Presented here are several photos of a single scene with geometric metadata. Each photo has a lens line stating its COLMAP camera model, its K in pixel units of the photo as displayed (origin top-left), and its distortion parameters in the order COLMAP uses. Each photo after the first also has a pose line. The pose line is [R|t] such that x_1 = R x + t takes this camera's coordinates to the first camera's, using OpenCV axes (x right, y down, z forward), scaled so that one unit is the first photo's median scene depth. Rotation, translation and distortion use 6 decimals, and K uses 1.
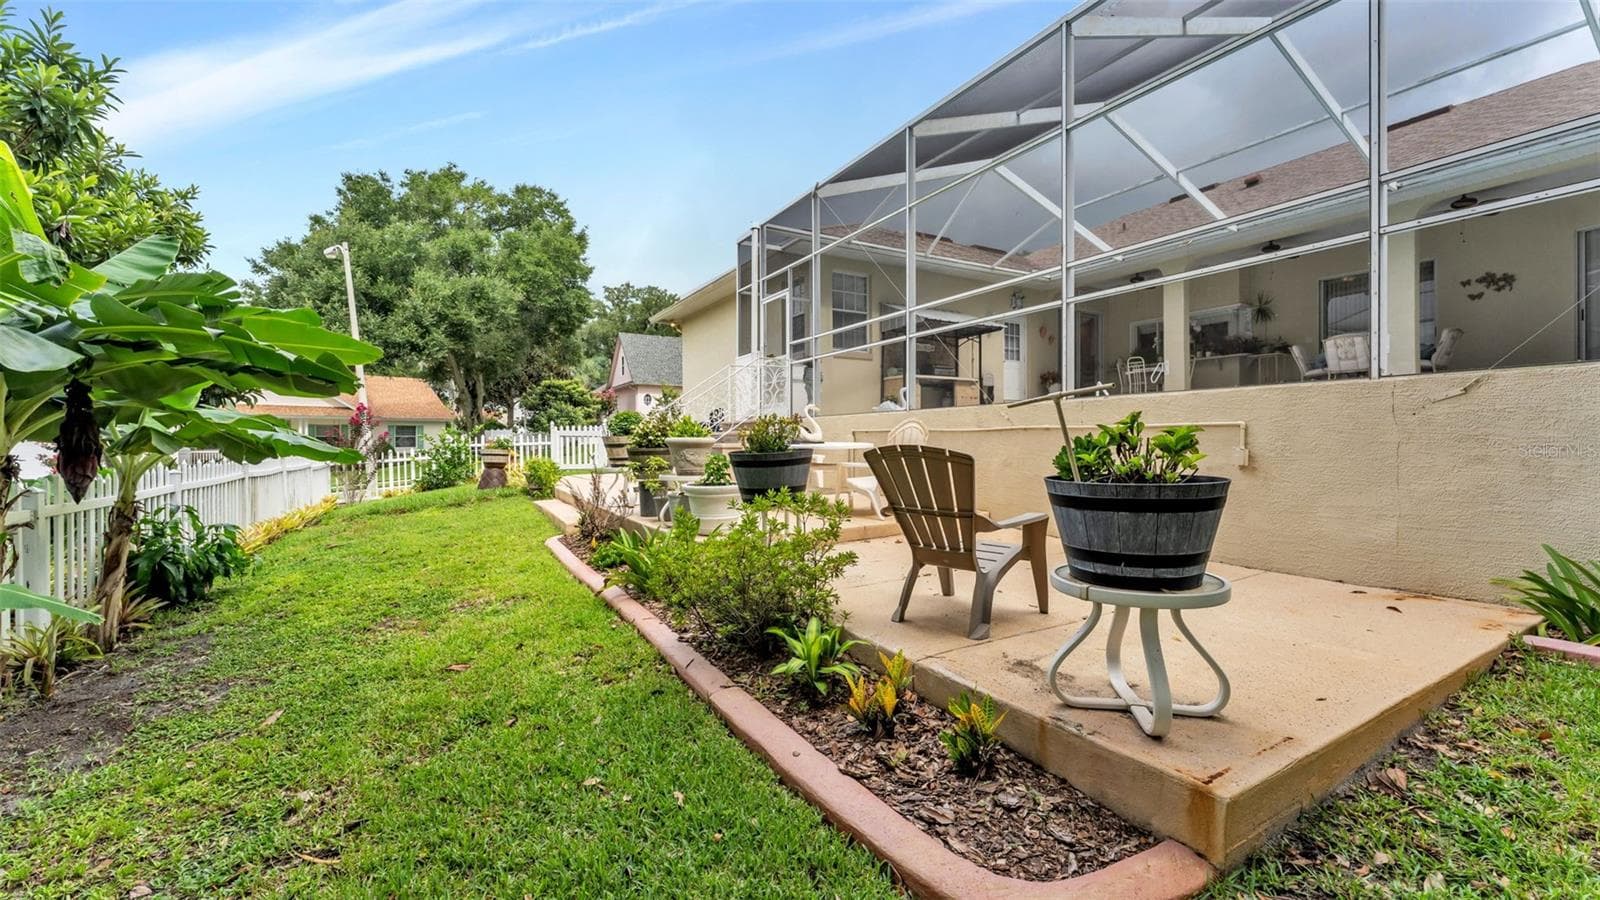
lens RADIAL K [[641.3, 0, 799.7], [0, 641.3, 443.9], [0, 0, 1]] dist [-0.000848, -0.000084]
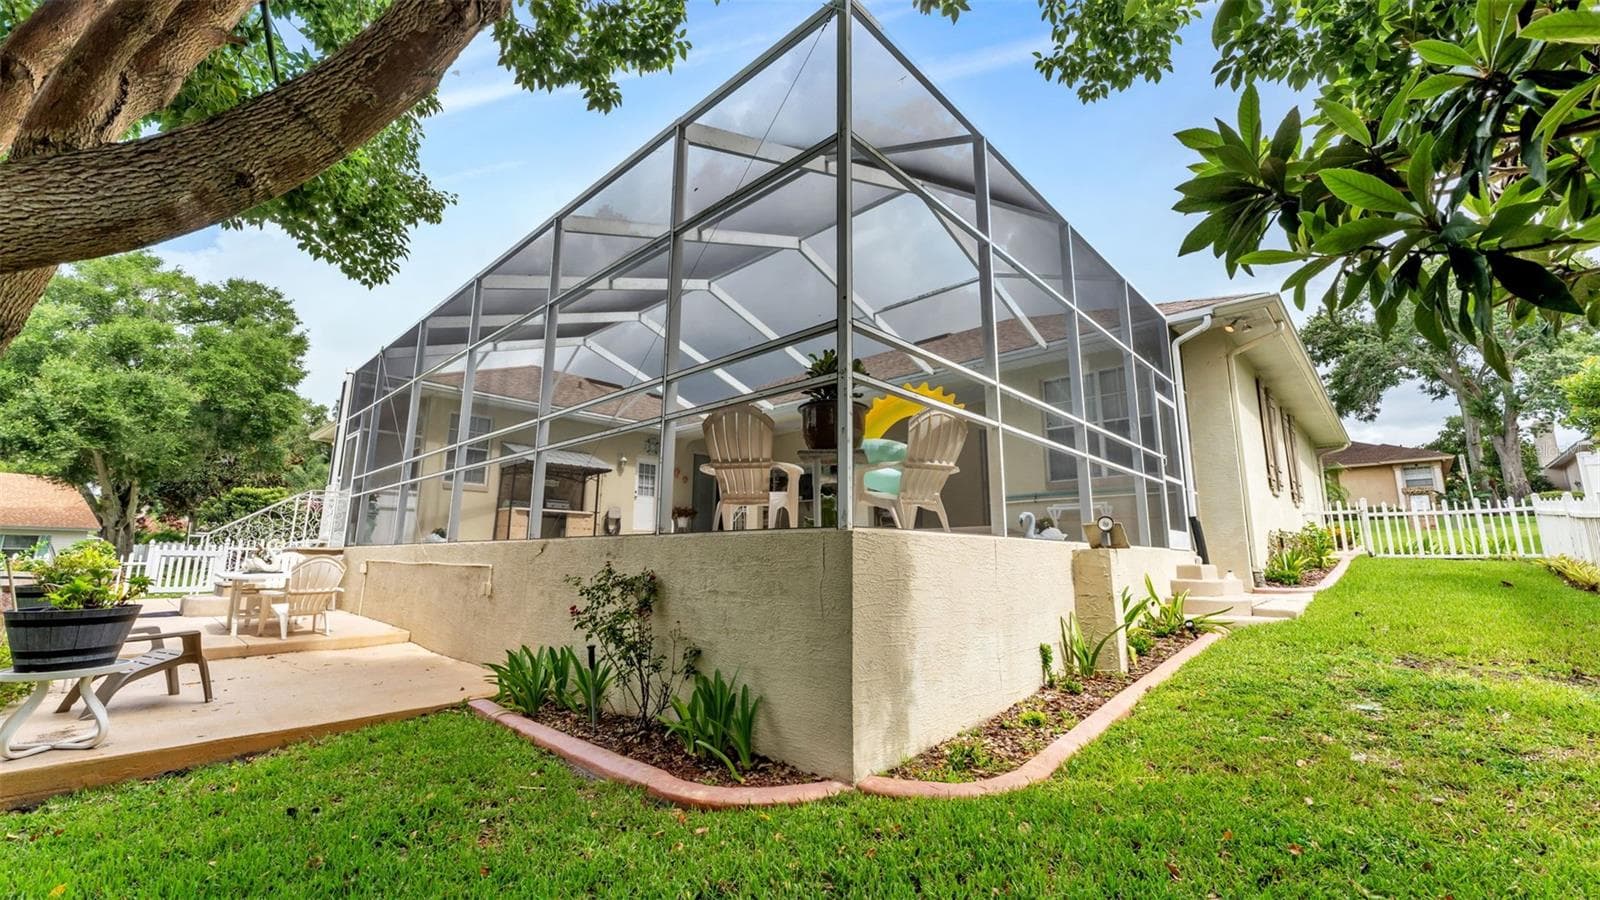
lens RADIAL K [[634.4, 0, 800.0], [0, 634.4, 450.0], [0, 0, 1]] dist [0.001850, 0.000433]
pose [[0.956835, 0.063151, 0.283687, 0.125058], [-0.012567, 0.984184, -0.176701, -0.005772], [-0.290360, 0.165508, 0.942496, -0.084766]]
